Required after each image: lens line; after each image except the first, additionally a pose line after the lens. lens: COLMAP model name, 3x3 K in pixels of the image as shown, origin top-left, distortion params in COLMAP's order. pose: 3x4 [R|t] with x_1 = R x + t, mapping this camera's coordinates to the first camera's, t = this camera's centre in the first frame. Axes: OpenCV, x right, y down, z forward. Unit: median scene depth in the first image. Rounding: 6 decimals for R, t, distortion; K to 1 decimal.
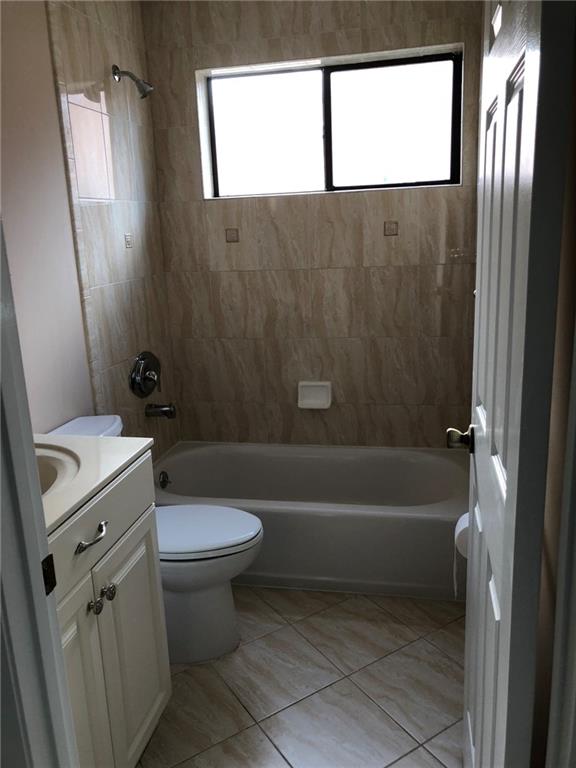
lens RADIAL K [[619.1, 0, 290.3], [0, 619.1, 379.4], [0, 0, 1]] dist [0.011438, -0.003350]
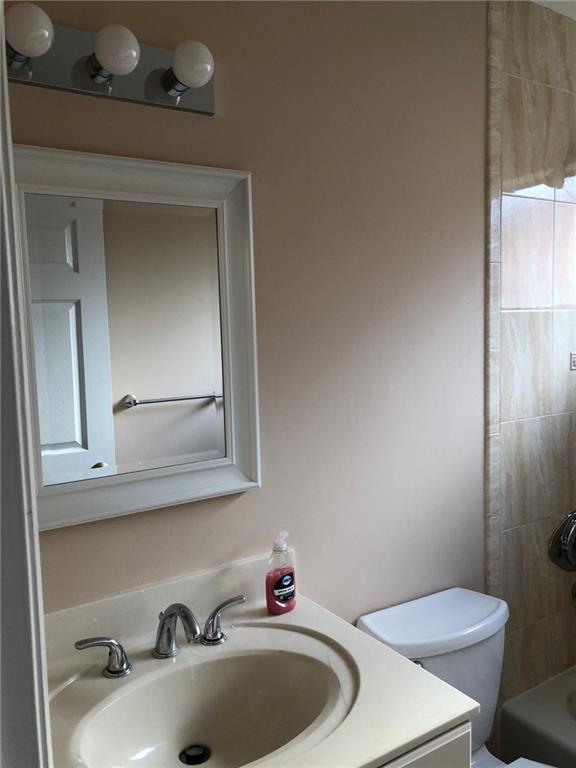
lens RADIAL K [[619.1, 0, 288.9], [0, 619.1, 390.3], [0, 0, 1]] dist [0.011438, -0.003350]
pose [[0.697805, 0.086029, -0.711102, 0.039131], [-0.173769, 0.983437, -0.051545, -0.100597], [0.694890, 0.159536, 0.701196, 0.266535]]
